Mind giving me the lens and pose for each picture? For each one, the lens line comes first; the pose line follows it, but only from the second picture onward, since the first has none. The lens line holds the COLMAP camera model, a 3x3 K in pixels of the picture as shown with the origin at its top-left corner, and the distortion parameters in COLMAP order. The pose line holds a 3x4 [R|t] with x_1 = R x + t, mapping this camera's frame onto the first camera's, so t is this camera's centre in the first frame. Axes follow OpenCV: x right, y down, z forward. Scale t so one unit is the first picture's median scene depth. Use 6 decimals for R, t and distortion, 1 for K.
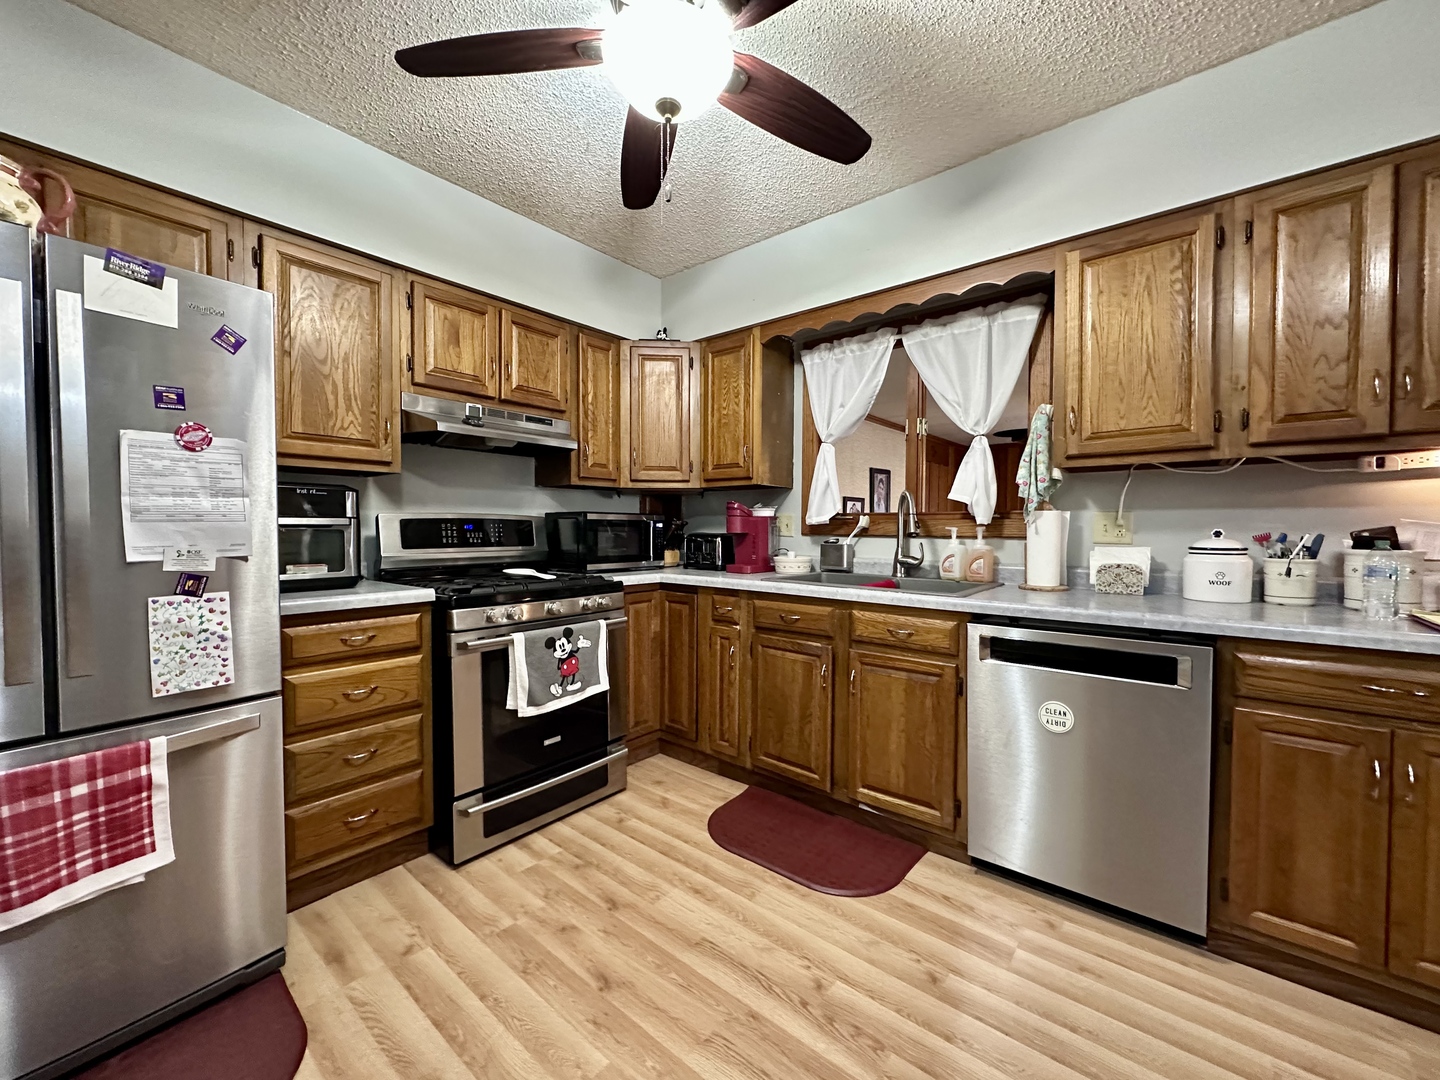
lens RADIAL K [[569.5, 0, 717.1], [0, 569.5, 539.1], [0, 0, 1]] dist [-0.005340, 0.000787]
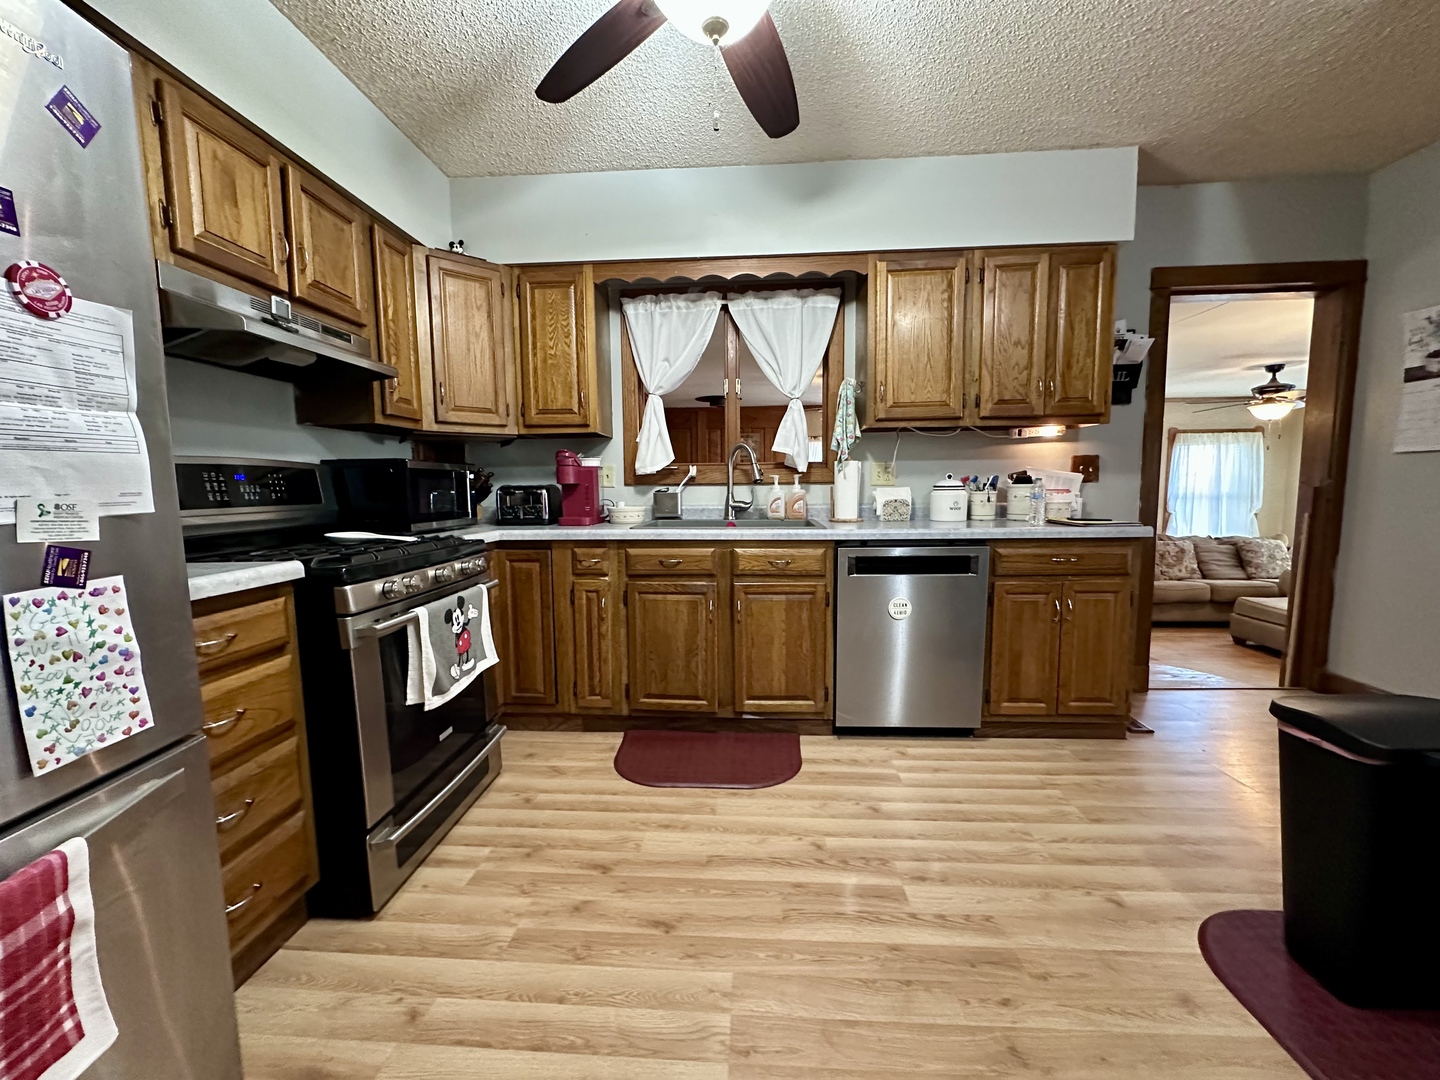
lens RADIAL K [[569.5, 0, 722.1], [0, 569.5, 538.5], [0, 0, 1]] dist [-0.005340, 0.000787]
pose [[0.808619, -0.068791, 0.584297, -0.502360], [0.027294, 0.996458, 0.079543, 0.018464], [-0.587699, -0.048372, 0.807632, 0.126367]]
